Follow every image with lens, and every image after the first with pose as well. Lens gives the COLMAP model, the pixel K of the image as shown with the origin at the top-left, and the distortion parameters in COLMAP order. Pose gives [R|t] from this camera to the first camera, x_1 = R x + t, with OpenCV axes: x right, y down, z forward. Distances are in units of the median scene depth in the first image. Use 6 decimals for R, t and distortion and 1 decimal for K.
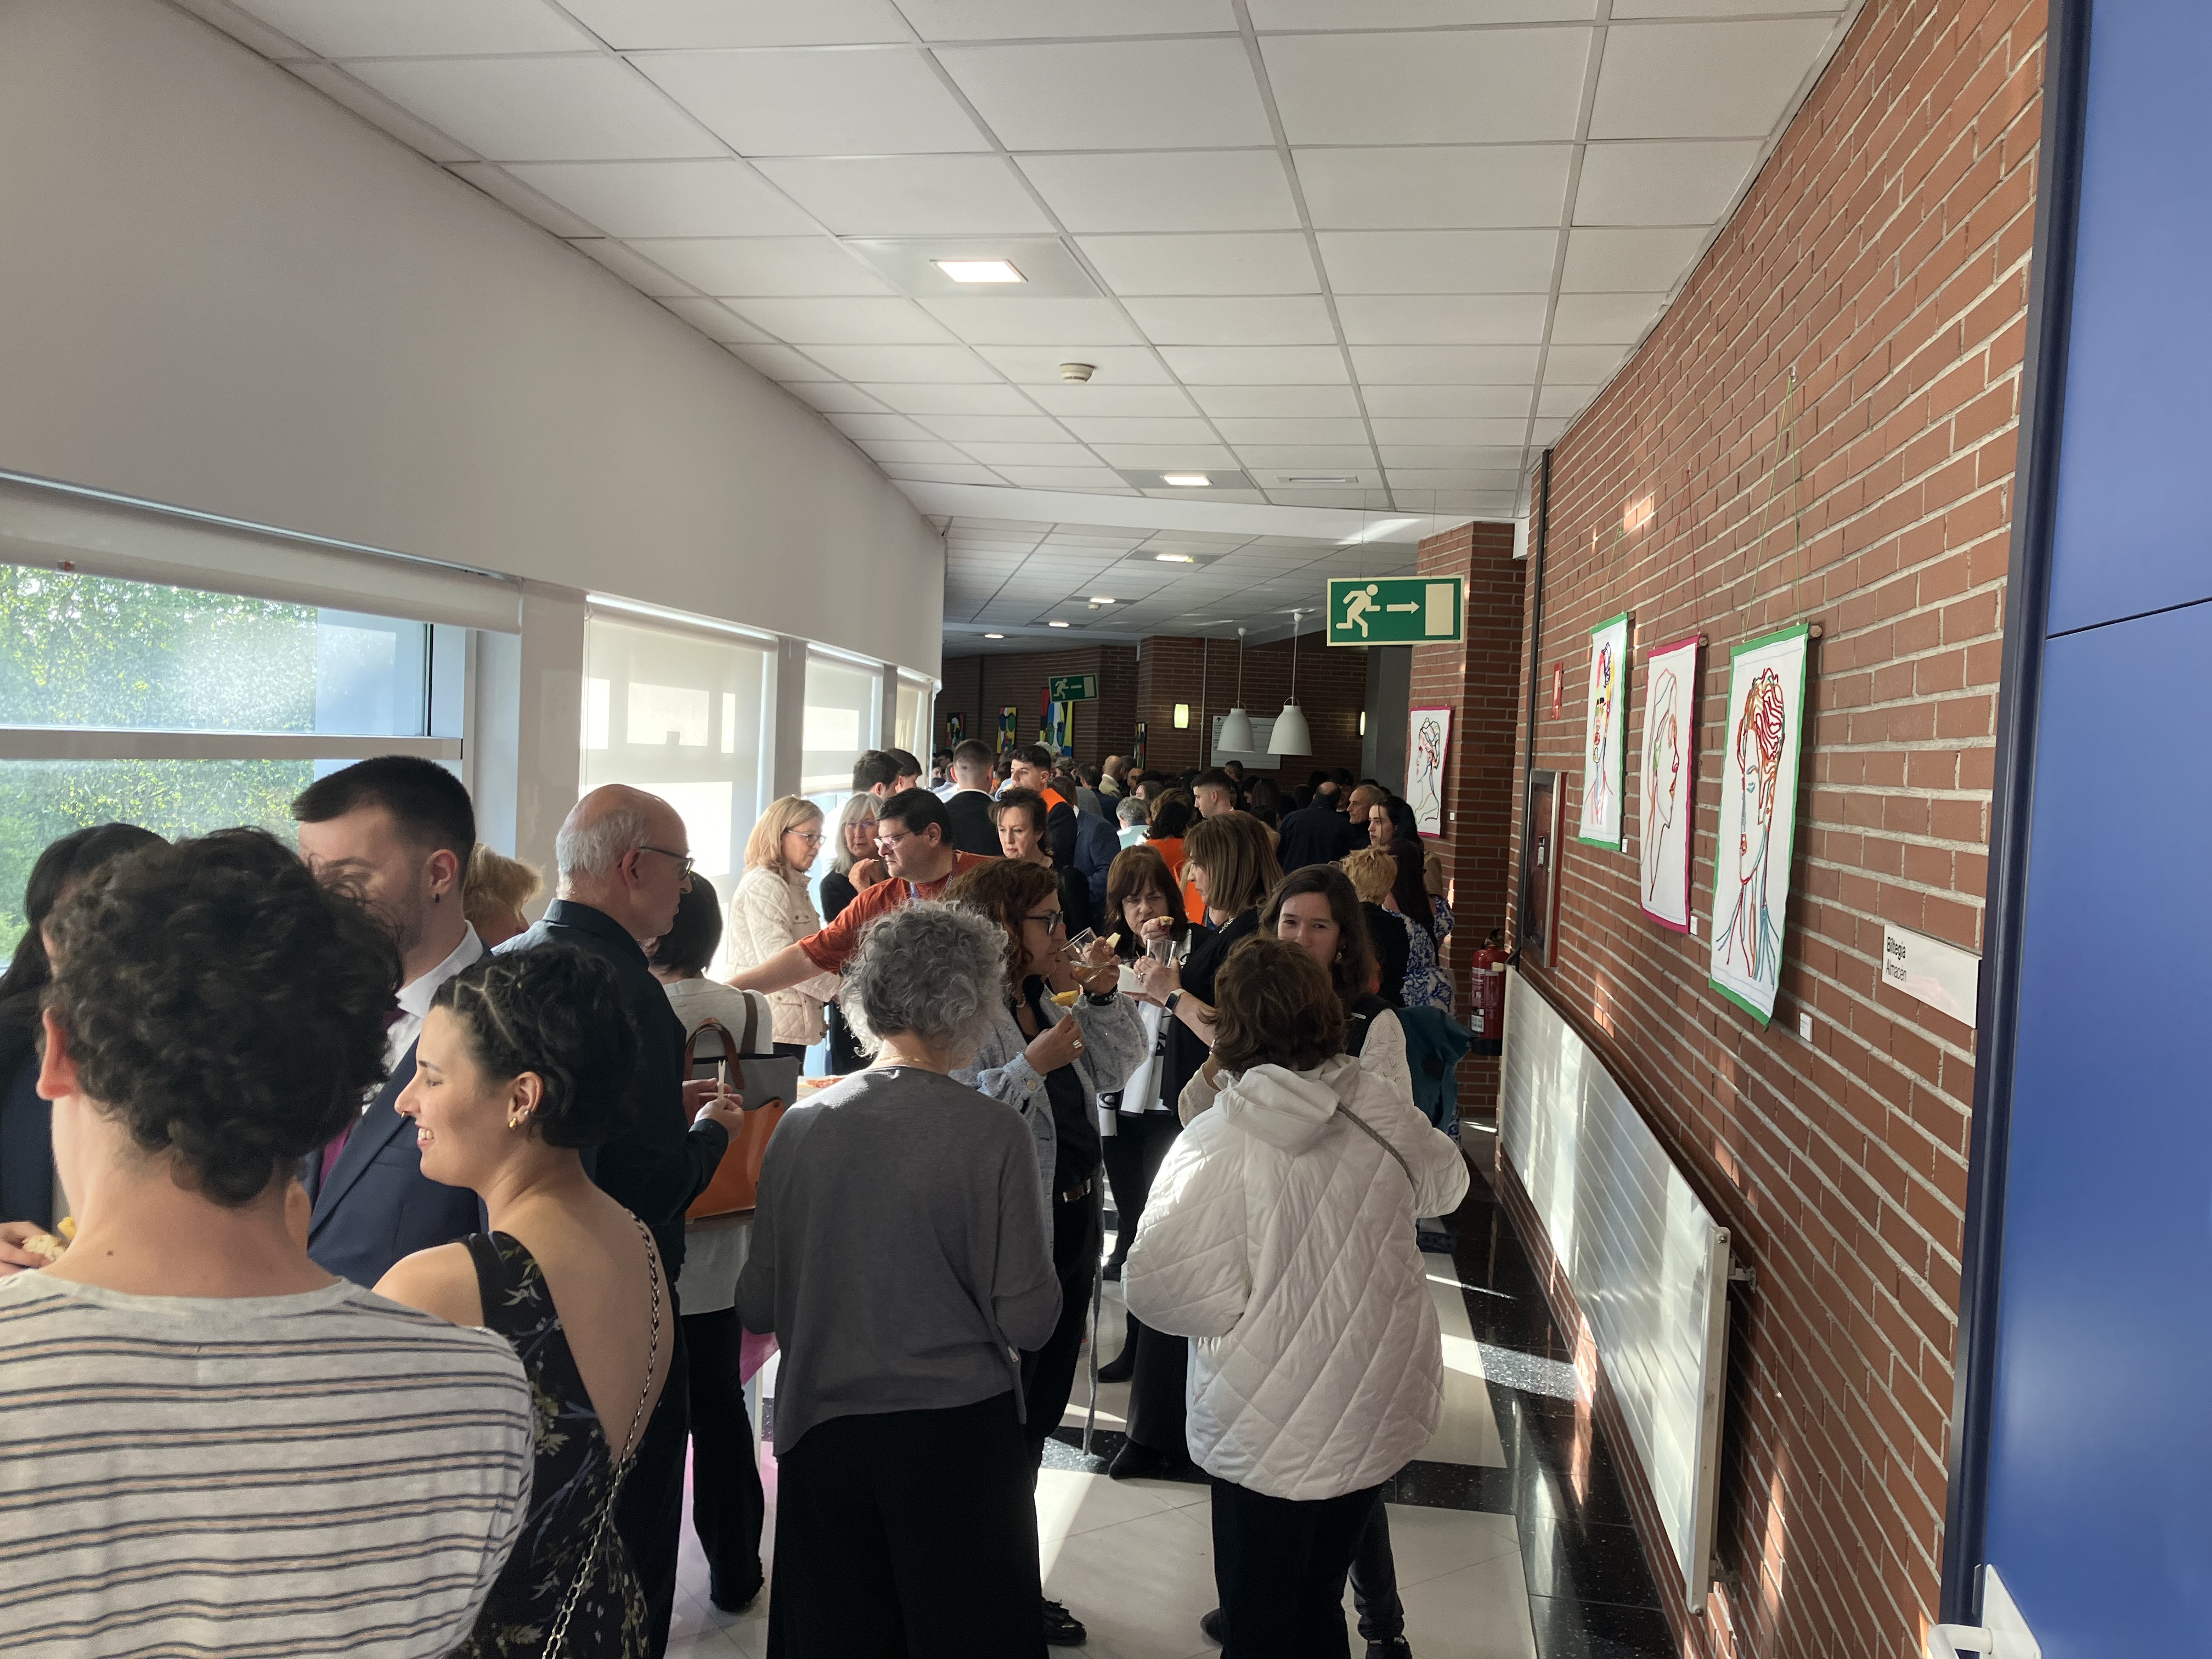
lens RADIAL K [[1739.1, 0, 1089.7], [0, 1739.1, 814.4], [0, 0, 1]] dist [0.049631, -0.002691]
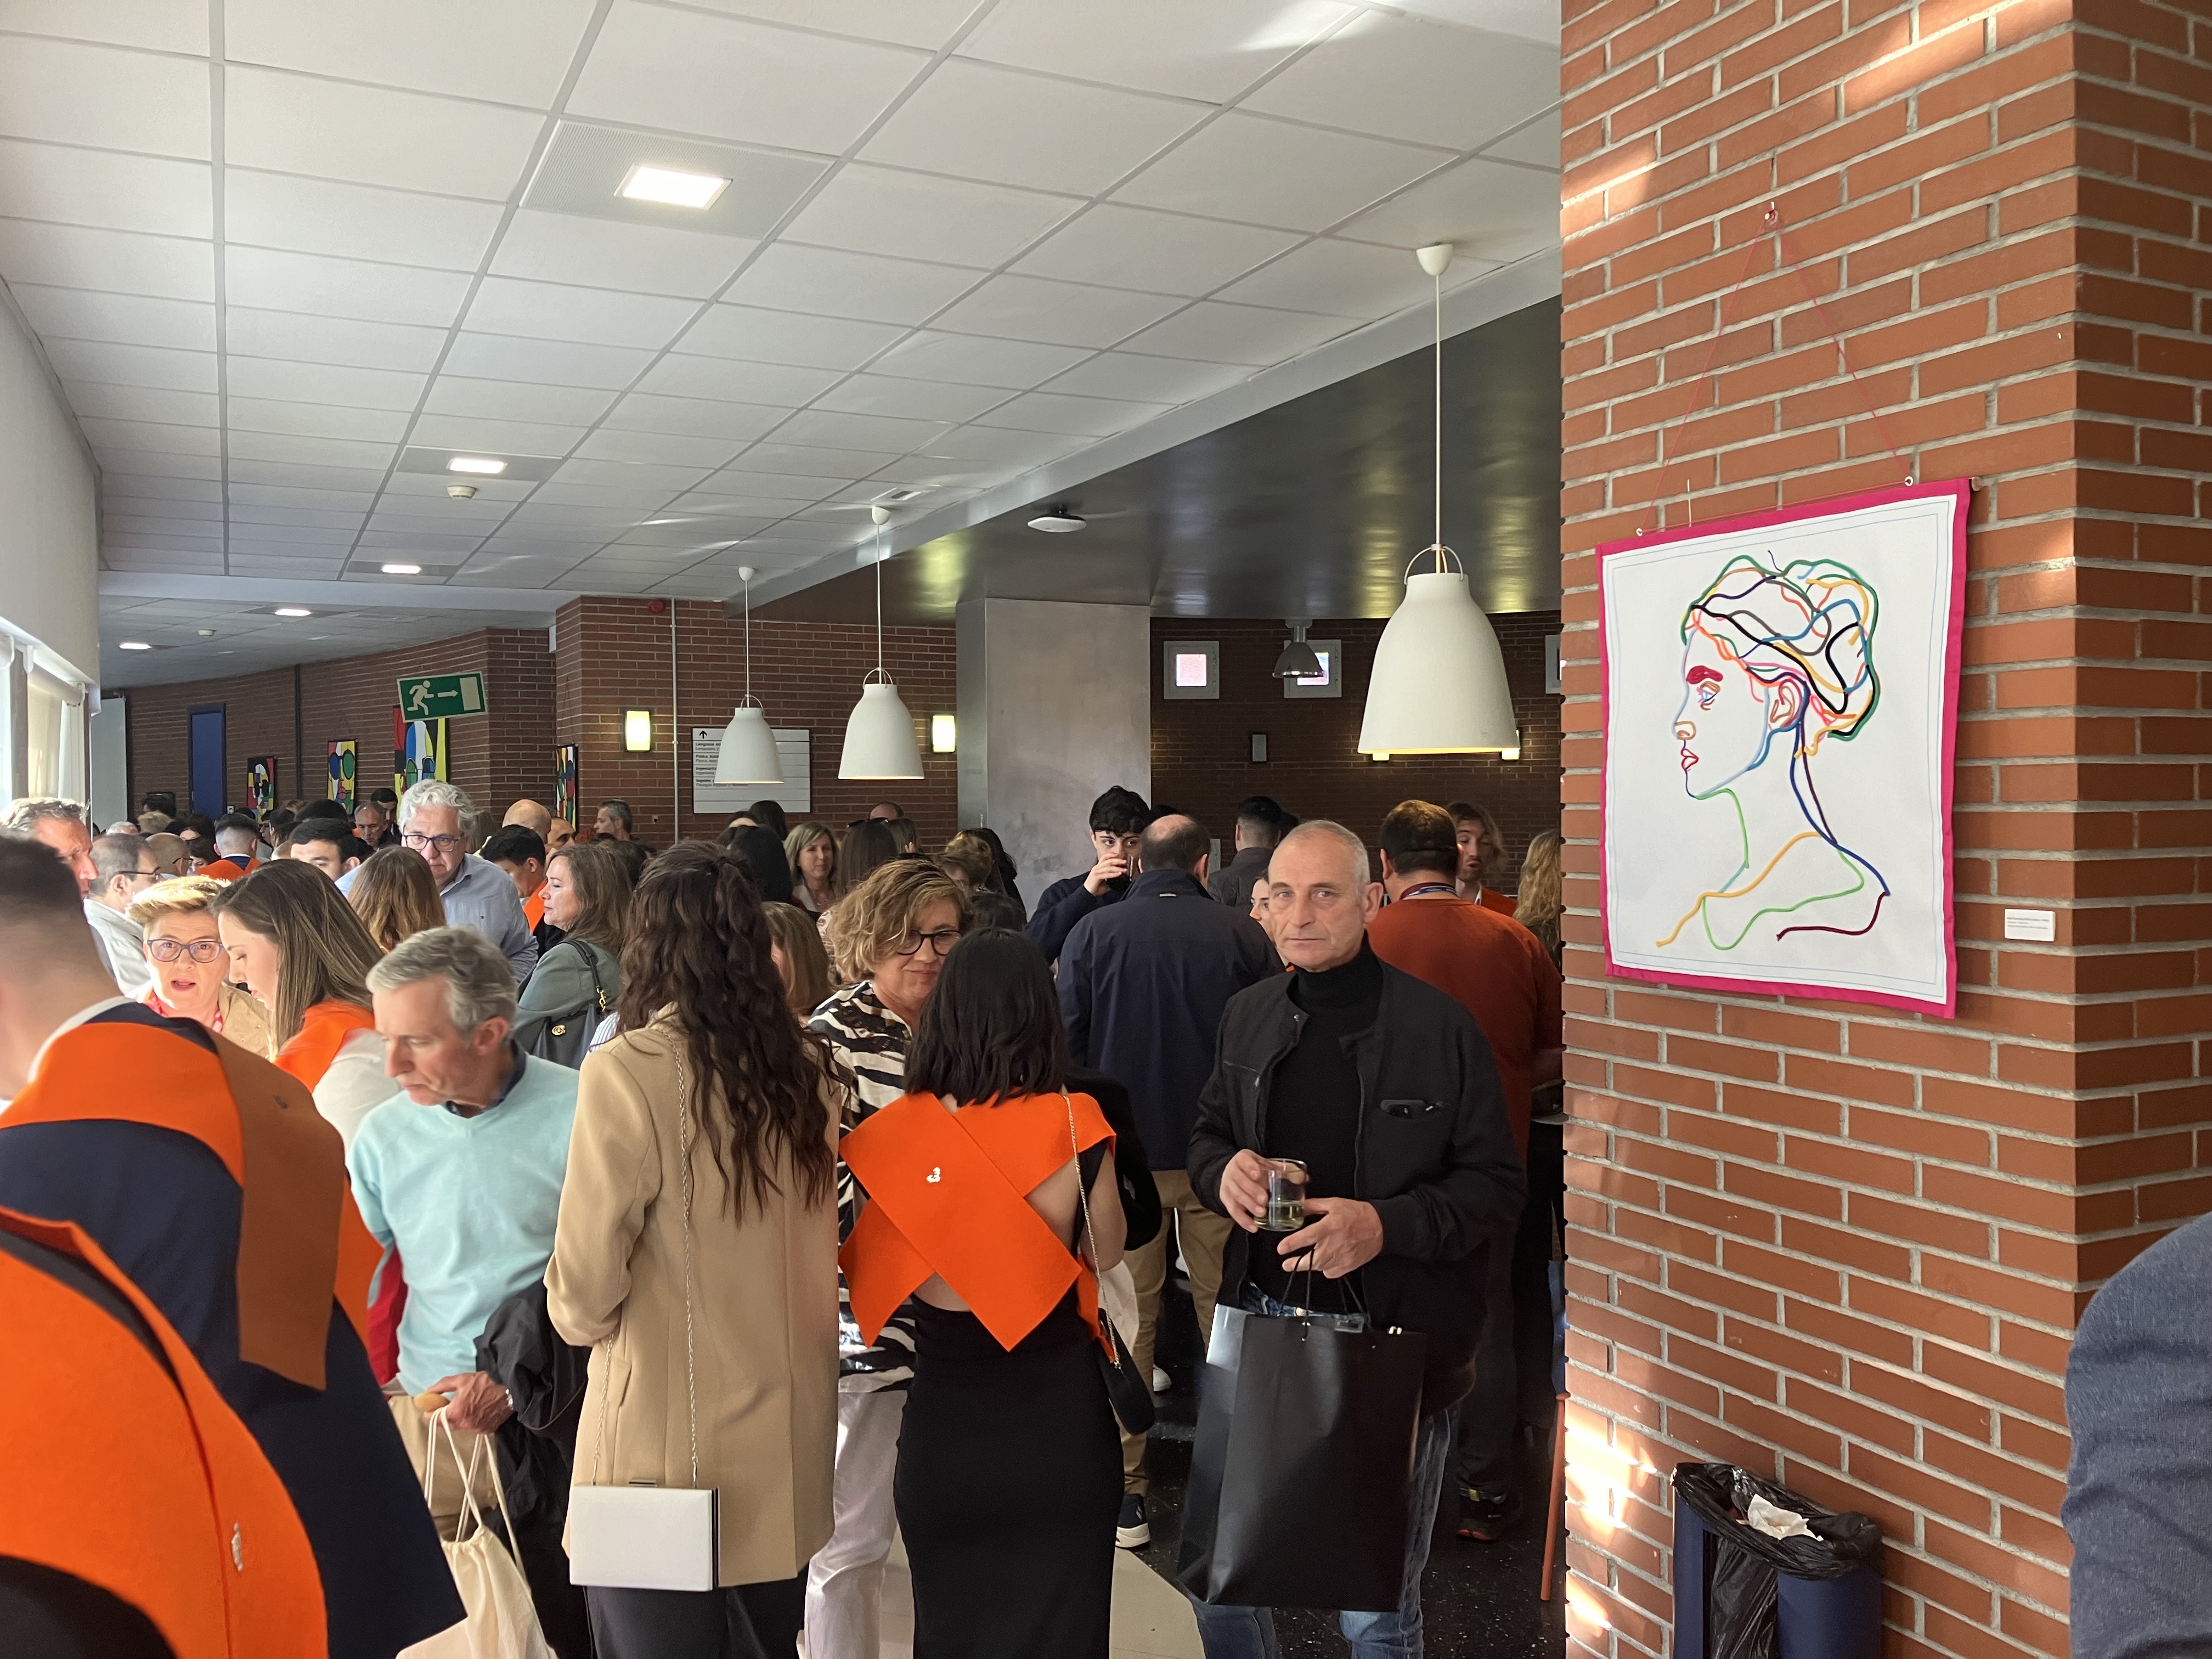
lens RADIAL K [[1739.1, 0, 1089.7], [0, 1739.1, 814.4], [0, 0, 1]] dist [0.049631, -0.002691]
pose [[0.945102, -0.050819, 0.322800, 0.004855], [0.059879, 0.998040, -0.018191, -0.008070], [-0.321243, 0.036521, 0.946292, 0.378937]]
